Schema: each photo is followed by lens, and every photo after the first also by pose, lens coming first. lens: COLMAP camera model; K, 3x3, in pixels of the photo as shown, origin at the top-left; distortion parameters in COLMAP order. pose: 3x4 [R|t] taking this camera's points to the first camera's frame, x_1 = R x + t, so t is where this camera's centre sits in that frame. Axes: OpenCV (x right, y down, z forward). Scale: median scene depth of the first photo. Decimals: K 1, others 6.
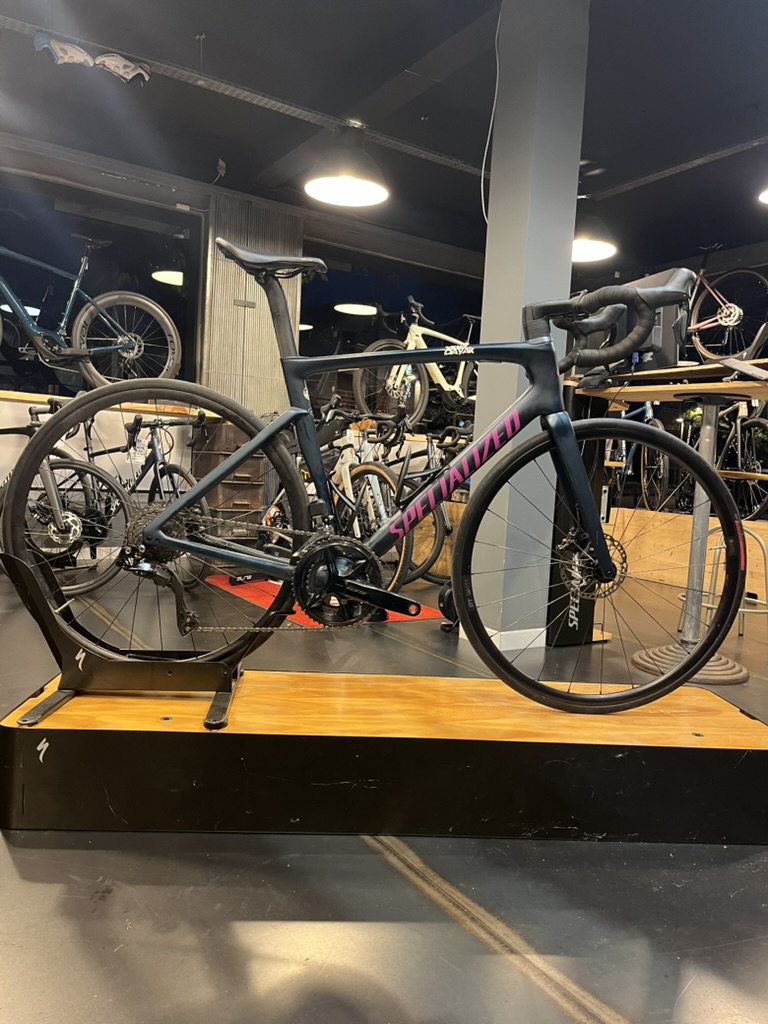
lens RADIAL K [[768.3, 0, 376.8], [0, 768.3, 512.7], [0, 0, 1]] dist [0.060738, -0.094874]
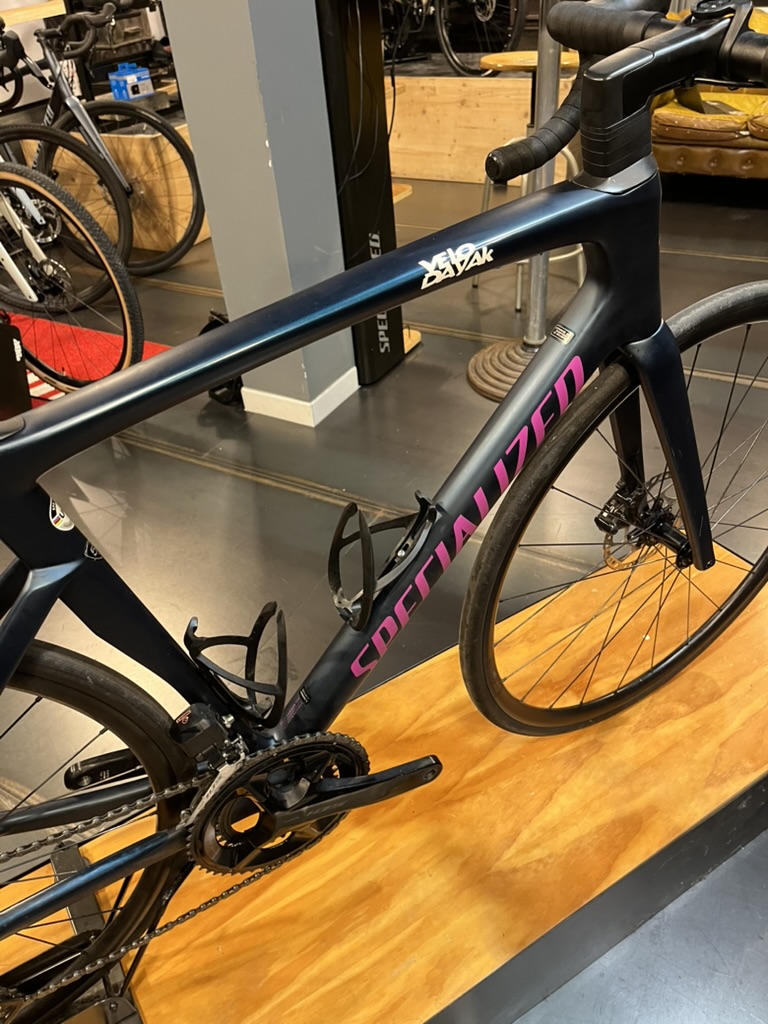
lens RADIAL K [[768.4, 0, 384.0], [0, 768.4, 512.0], [0, 0, 1]] dist [0.065626, -0.099082]
pose [[0.872189, -0.386395, 0.299976, -0.030077], [0.153792, 0.798739, 0.581690, -0.142244], [-0.464365, -0.461210, 0.756076, 0.302751]]
